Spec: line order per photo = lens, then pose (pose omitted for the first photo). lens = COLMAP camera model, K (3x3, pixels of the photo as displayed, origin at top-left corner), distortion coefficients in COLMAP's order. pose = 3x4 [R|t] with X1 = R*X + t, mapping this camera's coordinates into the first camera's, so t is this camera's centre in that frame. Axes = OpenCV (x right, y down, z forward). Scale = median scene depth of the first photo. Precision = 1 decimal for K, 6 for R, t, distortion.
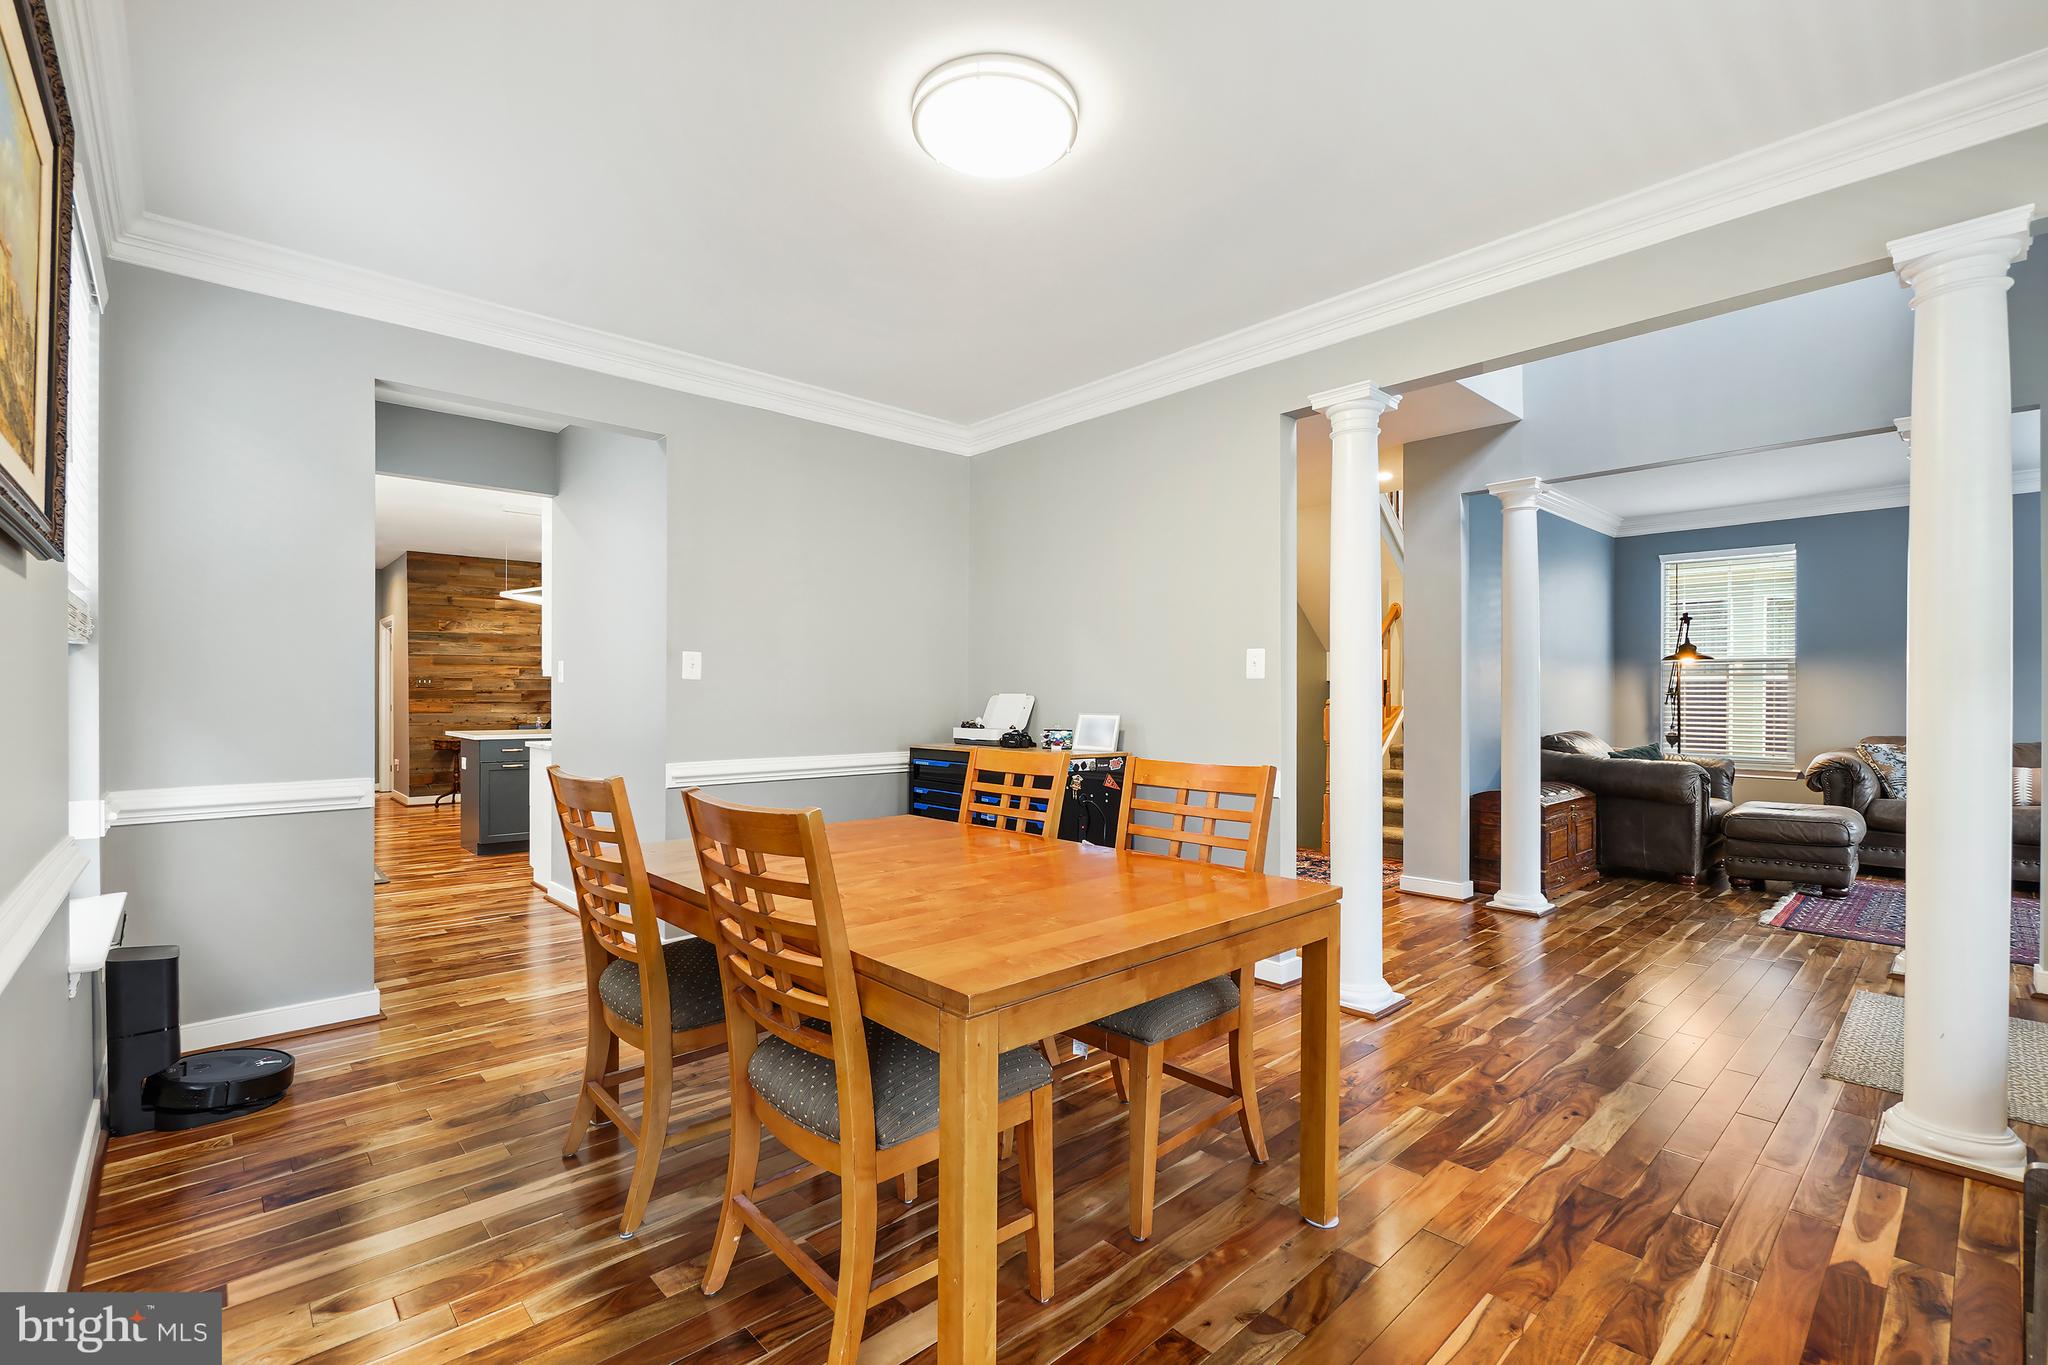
lens RADIAL K [[920.0, 0, 1022.8], [0, 920.0, 687.7], [0, 0, 1]] dist [-0.002567, -0.000546]
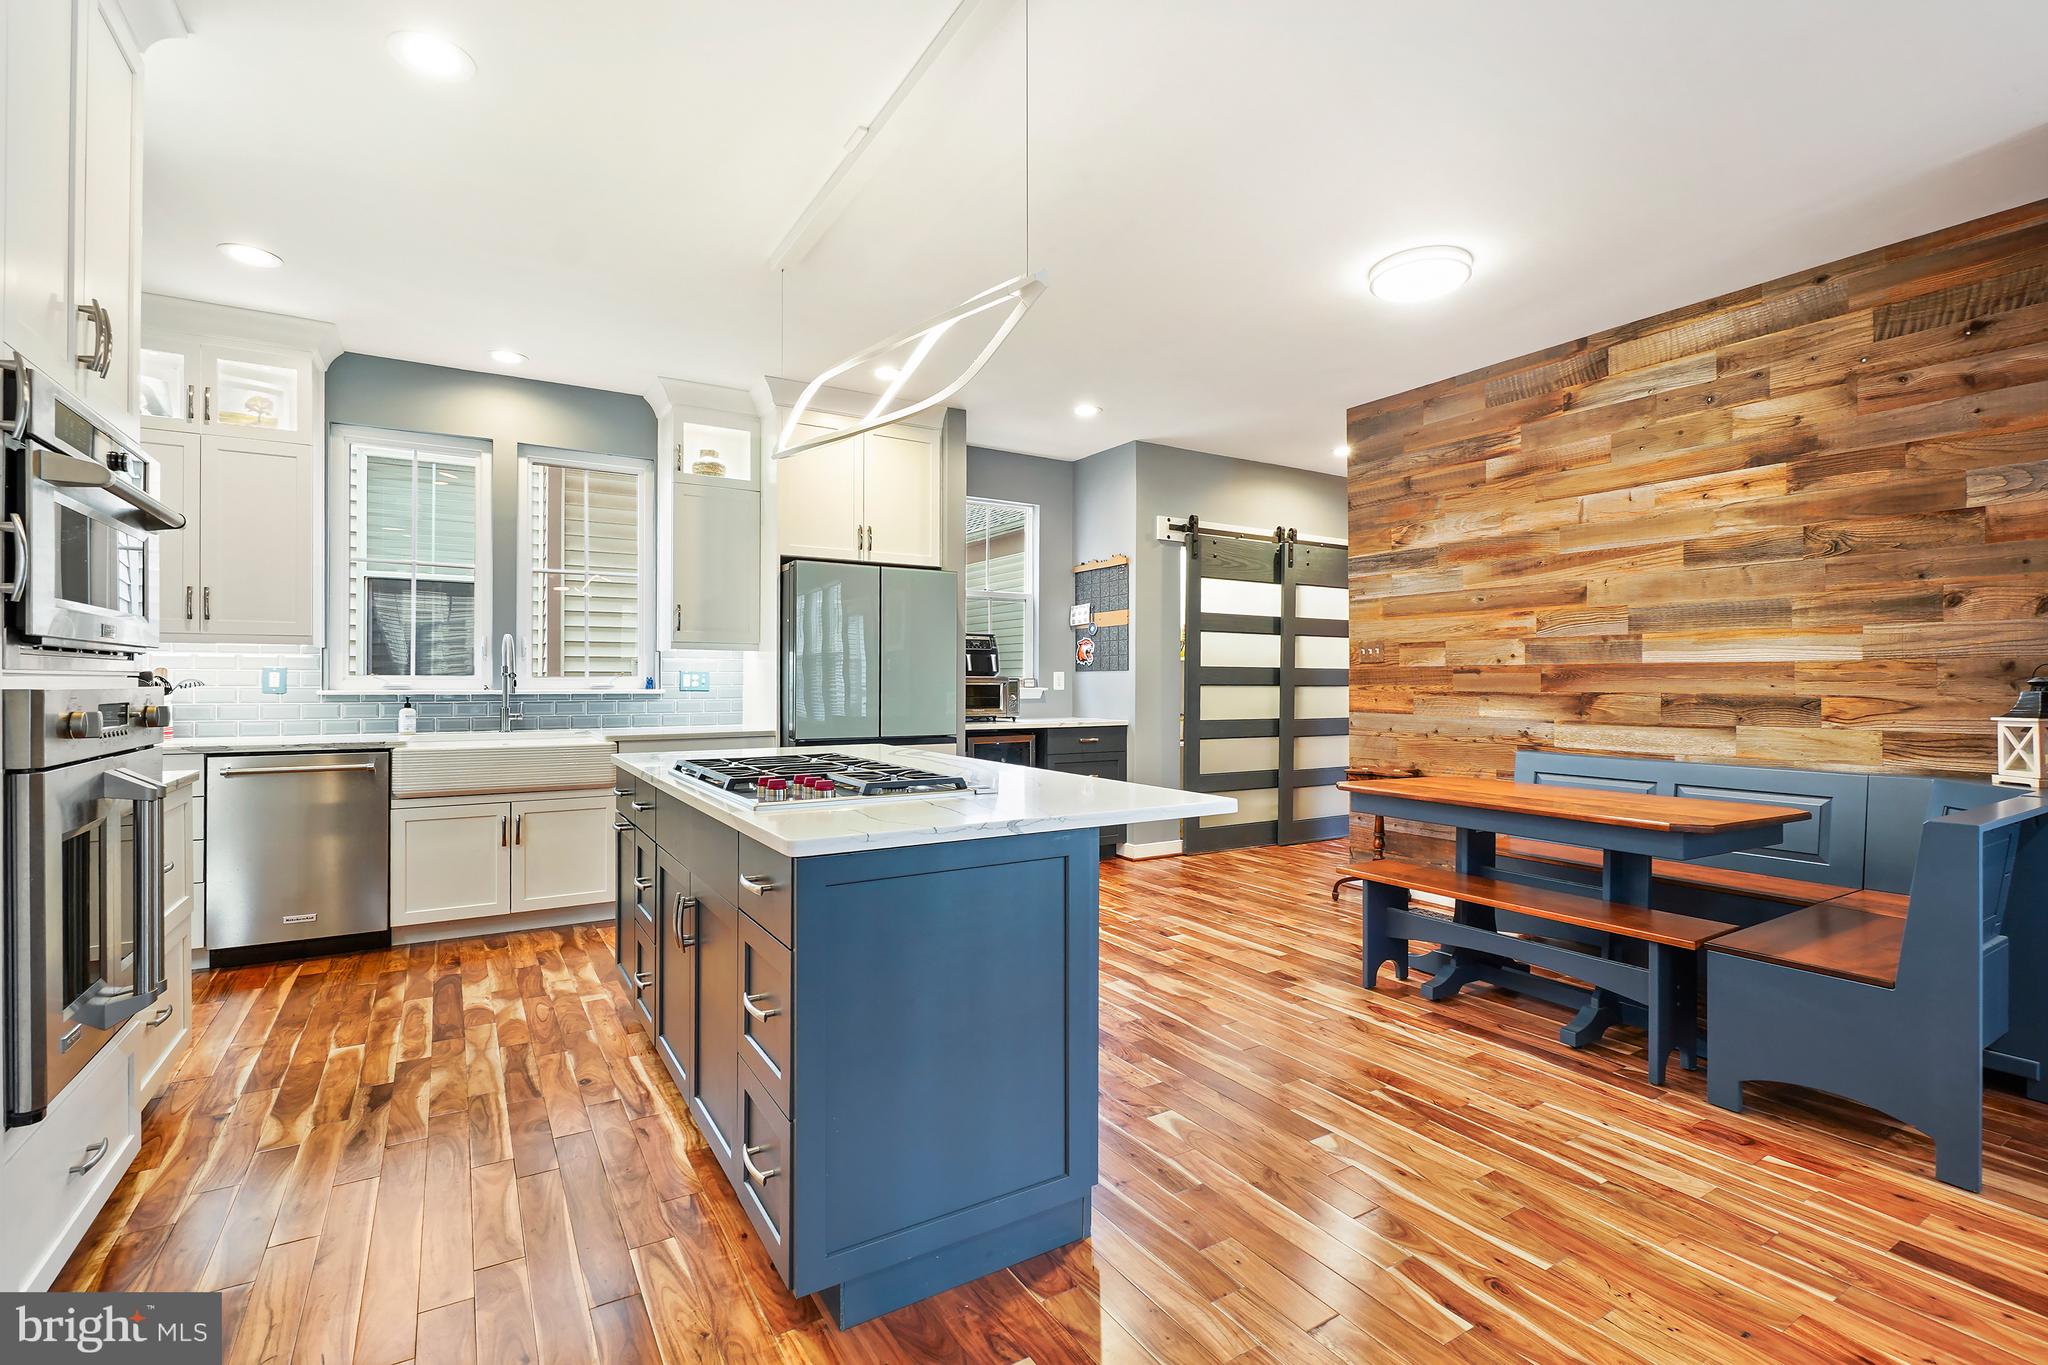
lens RADIAL K [[920.0, 0, 1014.2], [0, 920.0, 676.8], [0, 0, 1]] dist [-0.002567, -0.000546]
pose [[-0.209371, 0.000010, -0.977836, -0.100233], [0.009118, 0.999957, -0.001942, 0.006767], [0.977794, -0.009323, -0.209362, 0.895098]]
